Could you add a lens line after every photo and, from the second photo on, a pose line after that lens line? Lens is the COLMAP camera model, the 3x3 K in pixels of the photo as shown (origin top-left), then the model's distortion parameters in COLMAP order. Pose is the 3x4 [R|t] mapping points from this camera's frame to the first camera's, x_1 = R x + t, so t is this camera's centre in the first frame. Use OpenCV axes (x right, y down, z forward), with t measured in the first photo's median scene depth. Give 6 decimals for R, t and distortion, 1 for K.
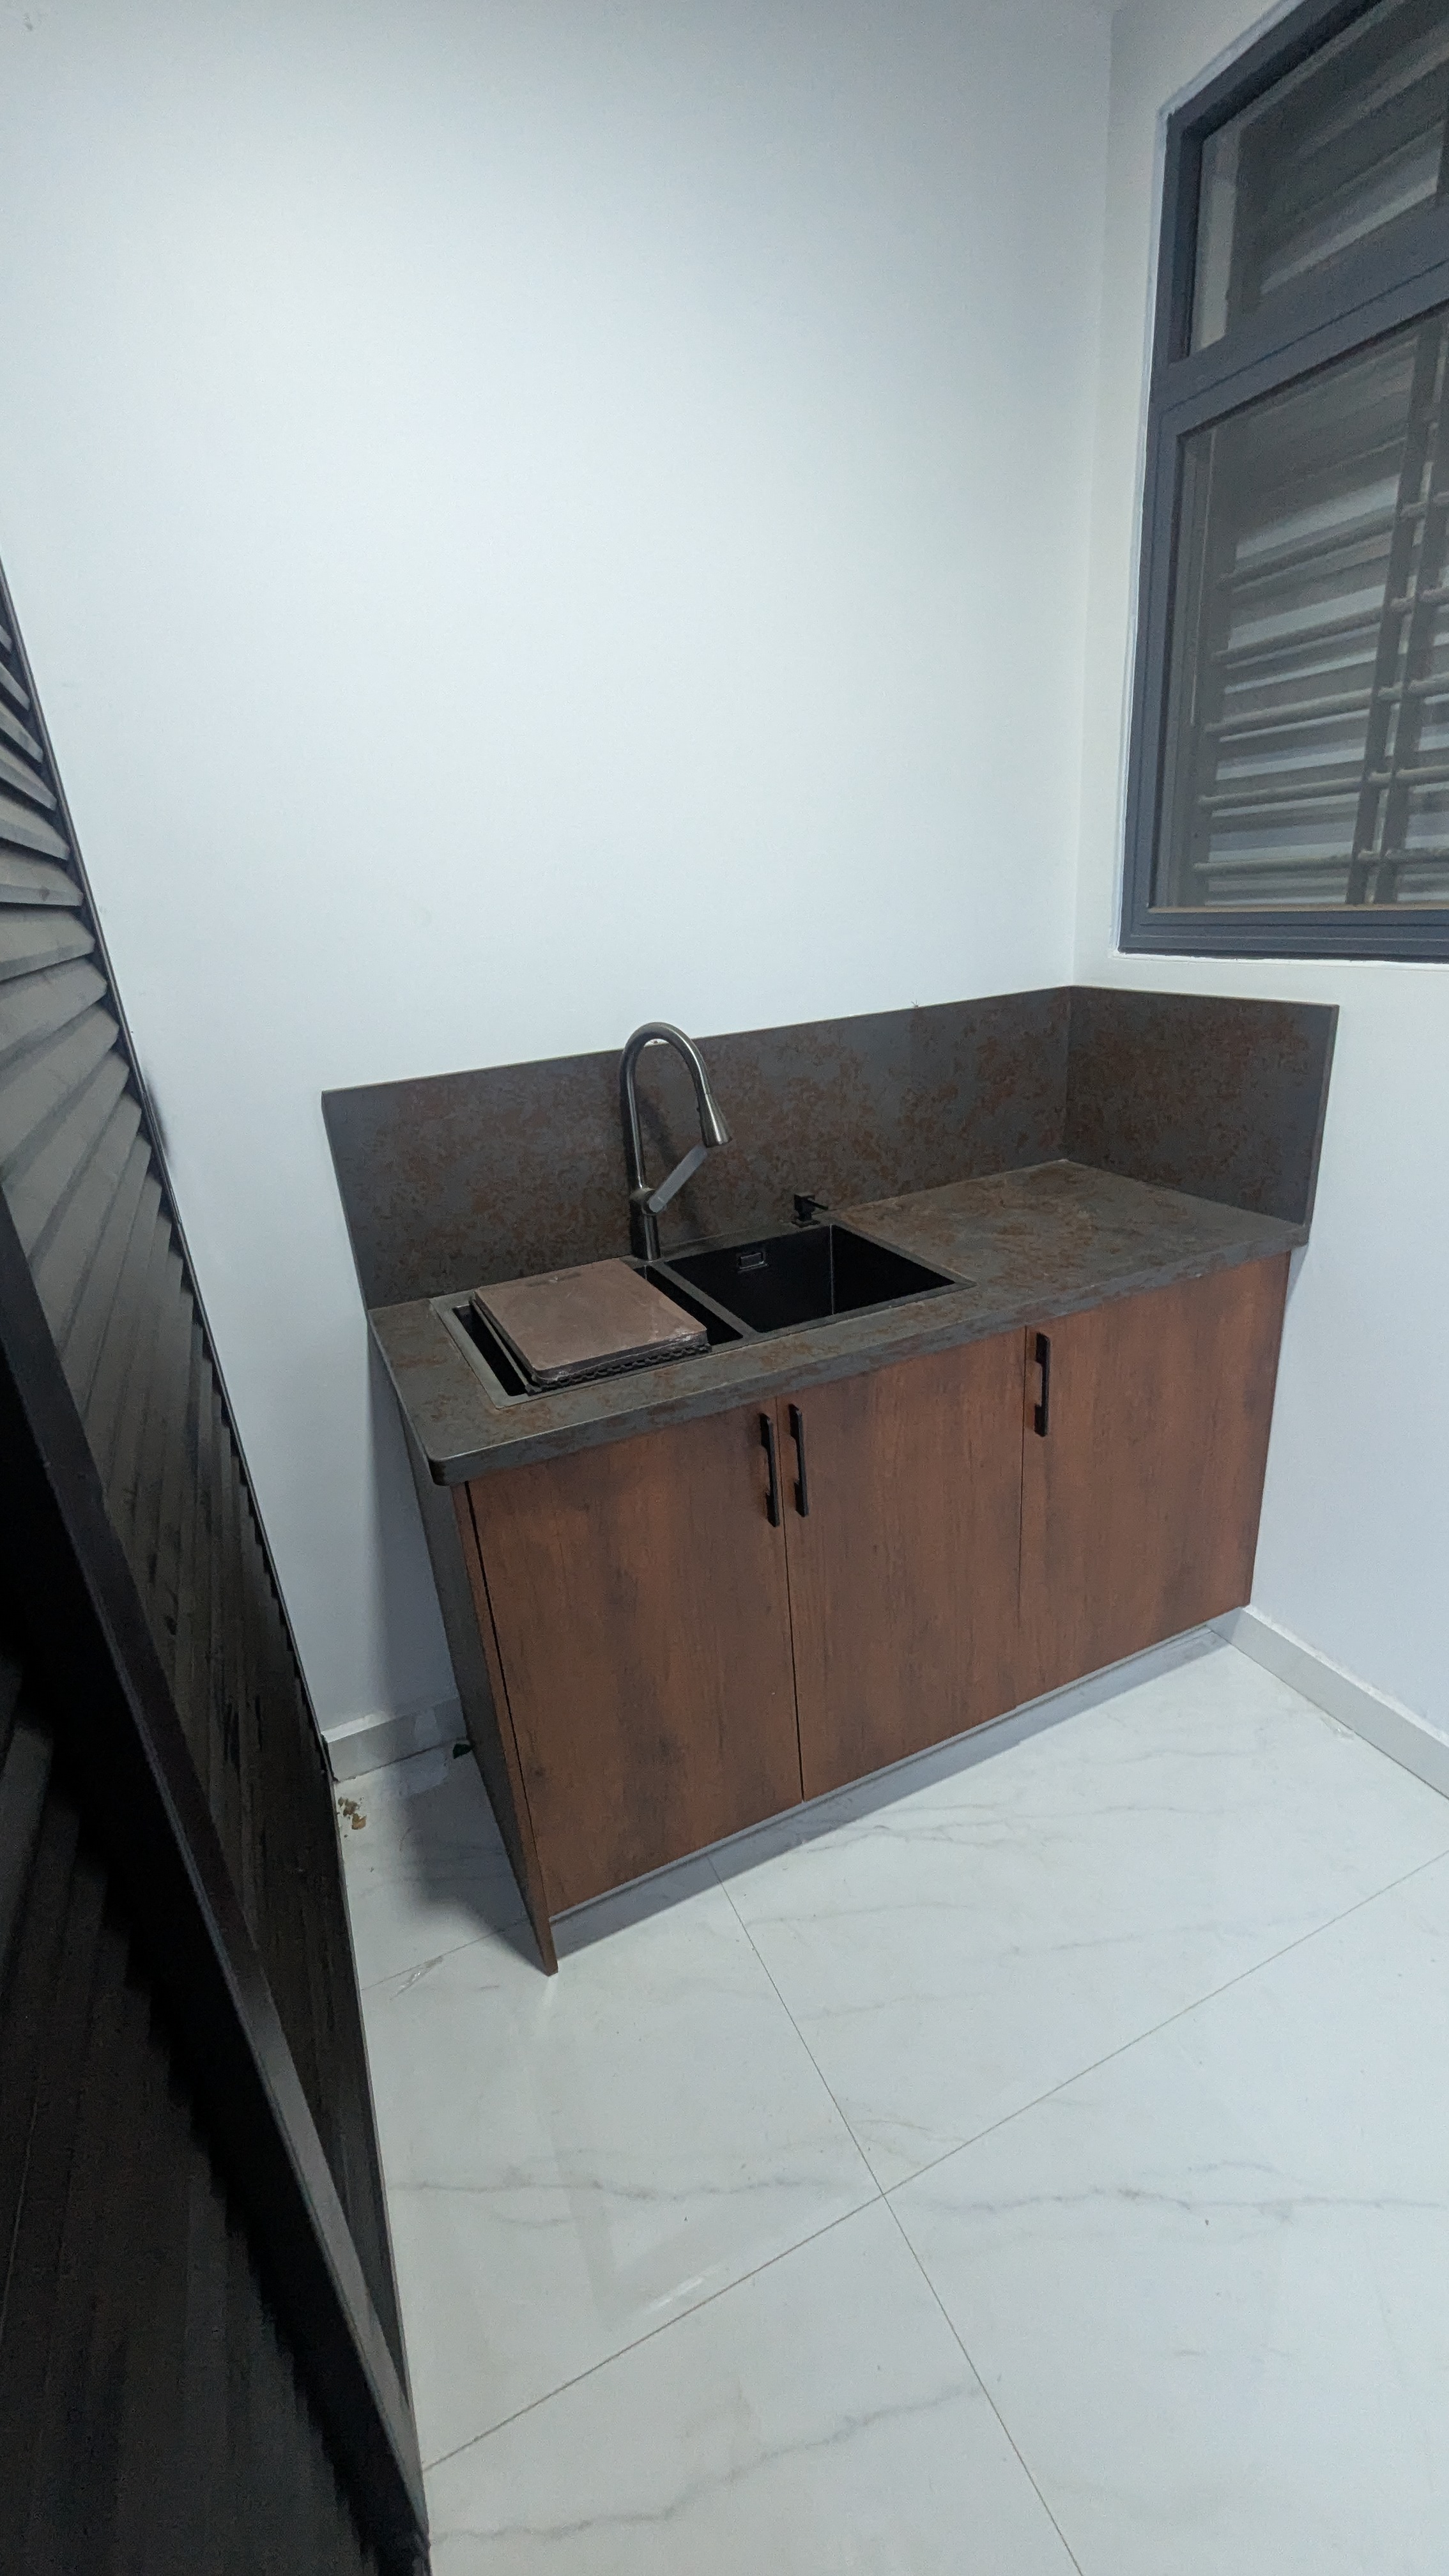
lens RADIAL K [[1064.8, 0, 724.5], [0, 1064.8, 1288.0], [0, 0, 1]] dist [0.000006, 0.000082]
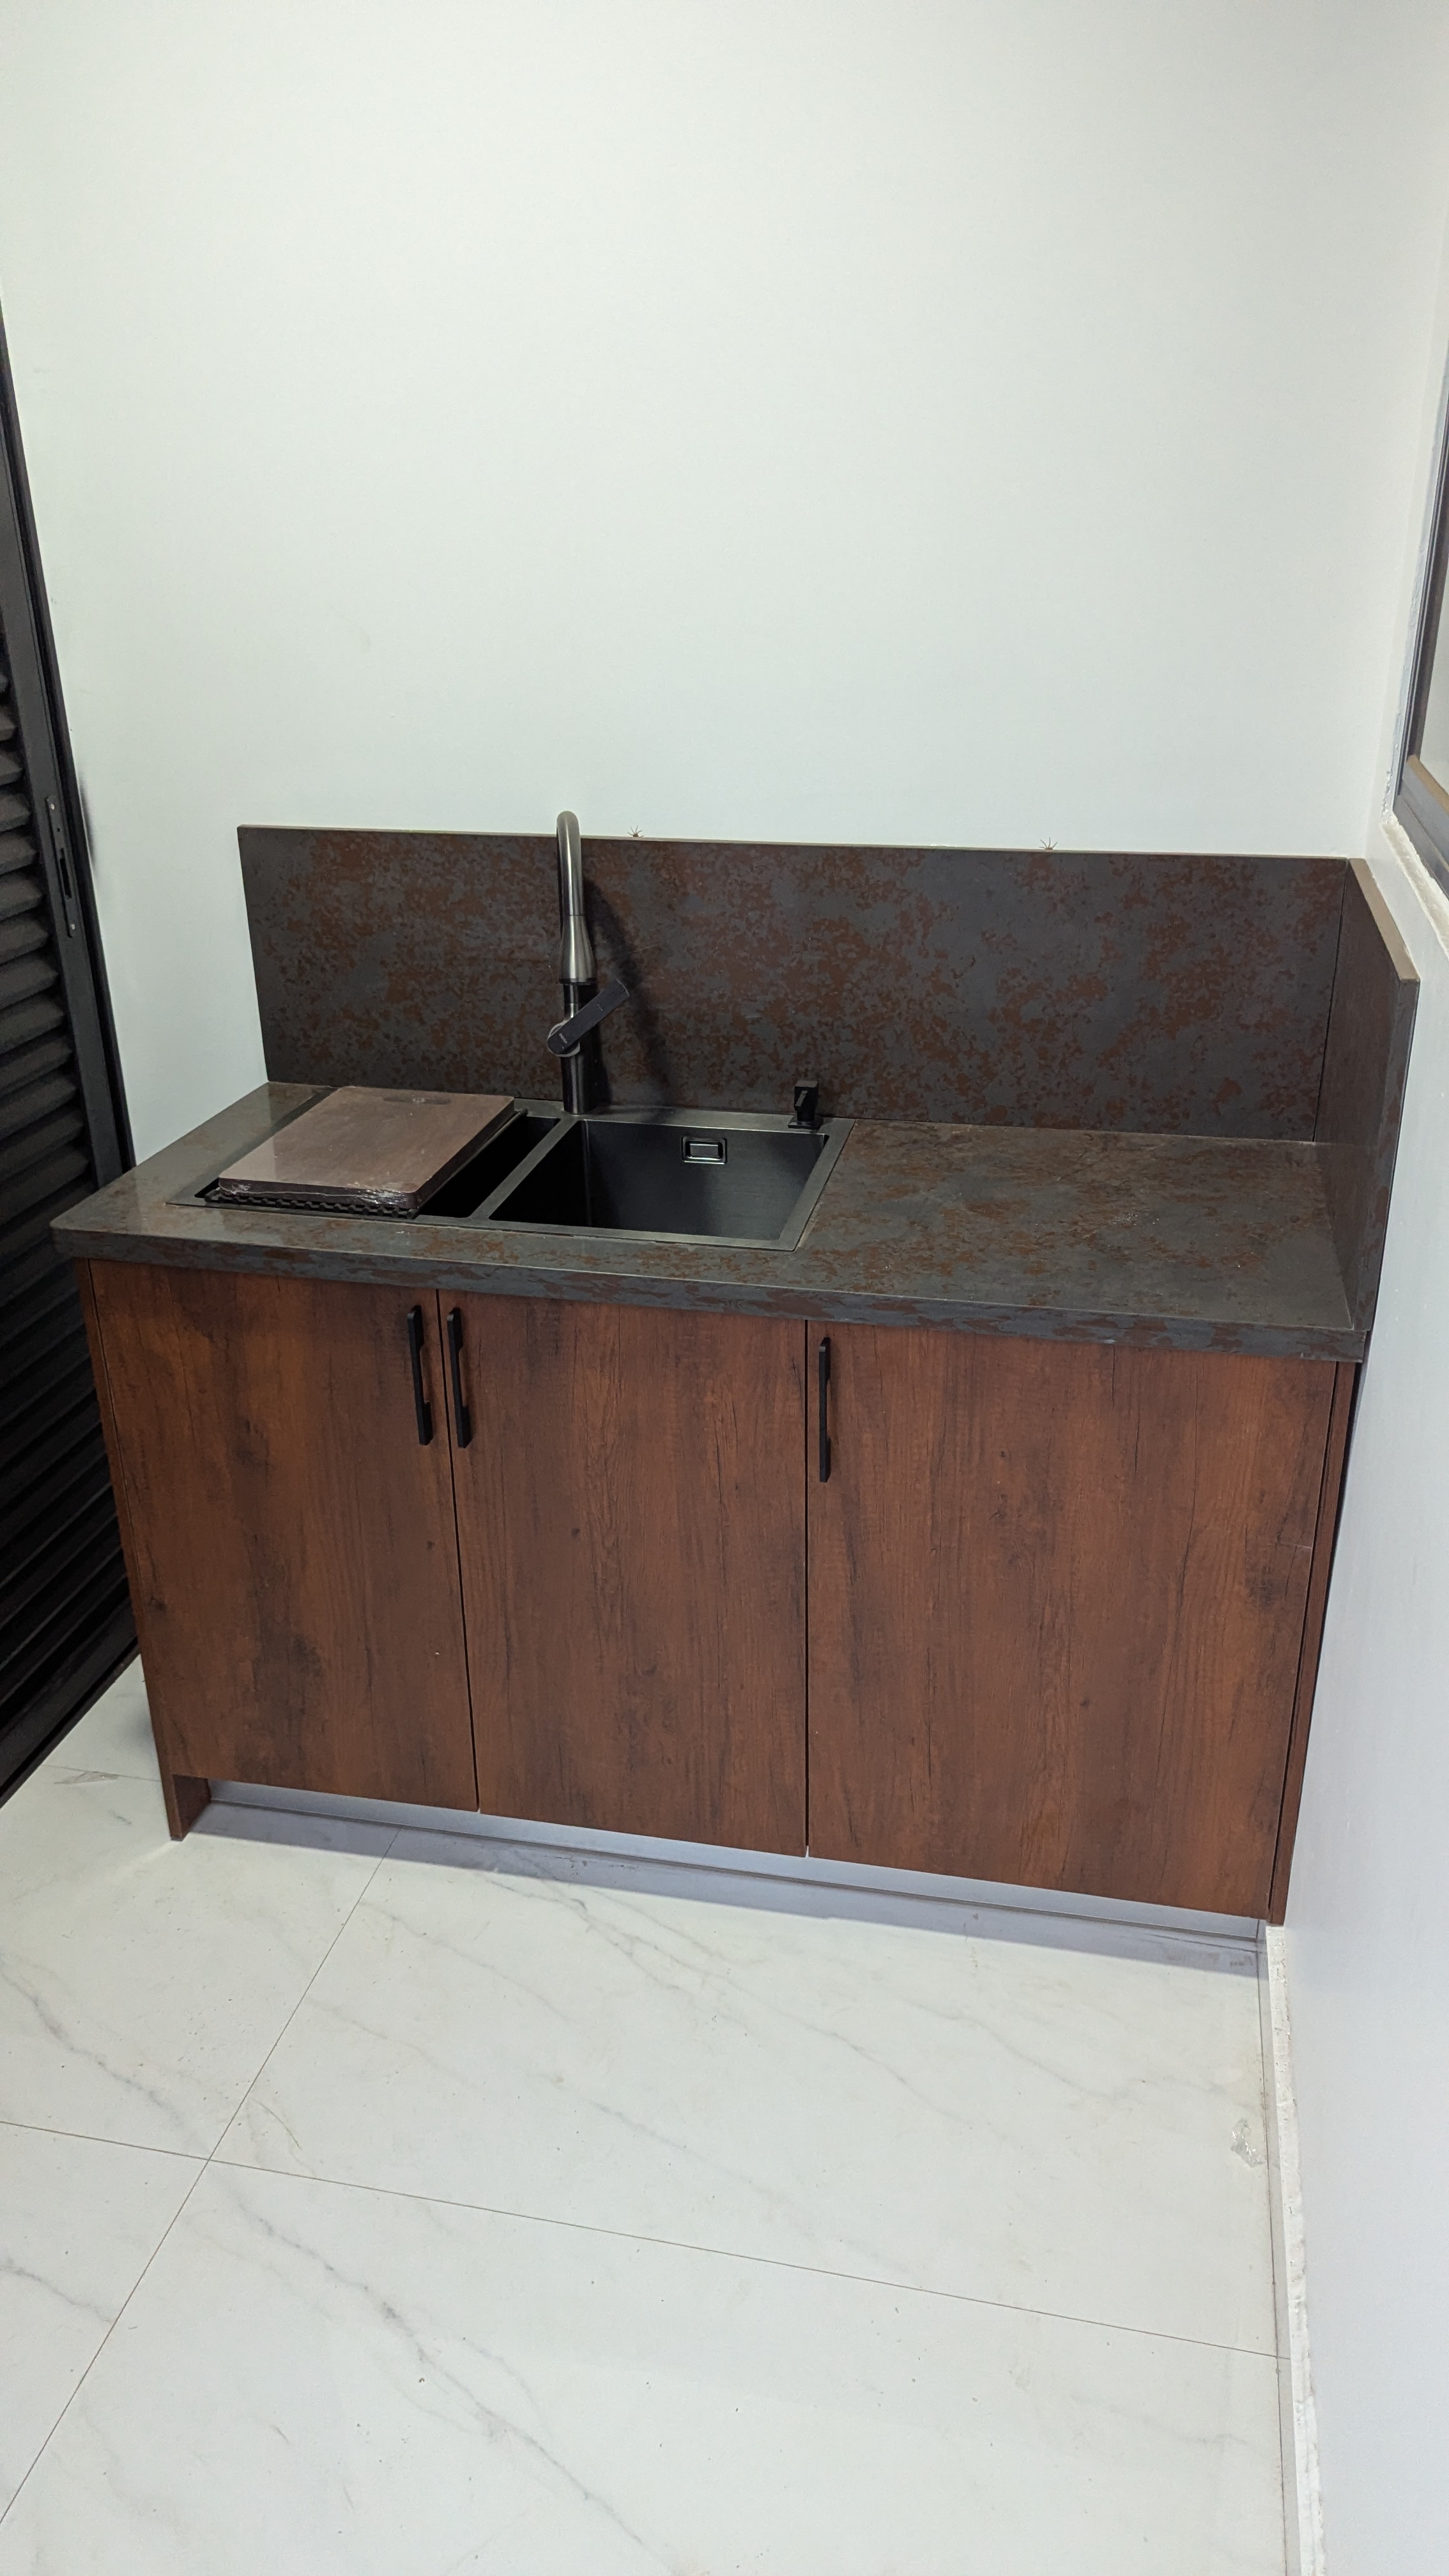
lens RADIAL K [[1851.9, 0, 757.8], [0, 1851.9, 1284.5], [0, 0, 1]] dist [0.059196, -0.065565]
pose [[0.802365, 0.301355, -0.515166, 0.819794], [-0.264048, 0.953332, 0.146415, -0.149040], [0.535247, 0.018550, 0.844492, -0.071010]]
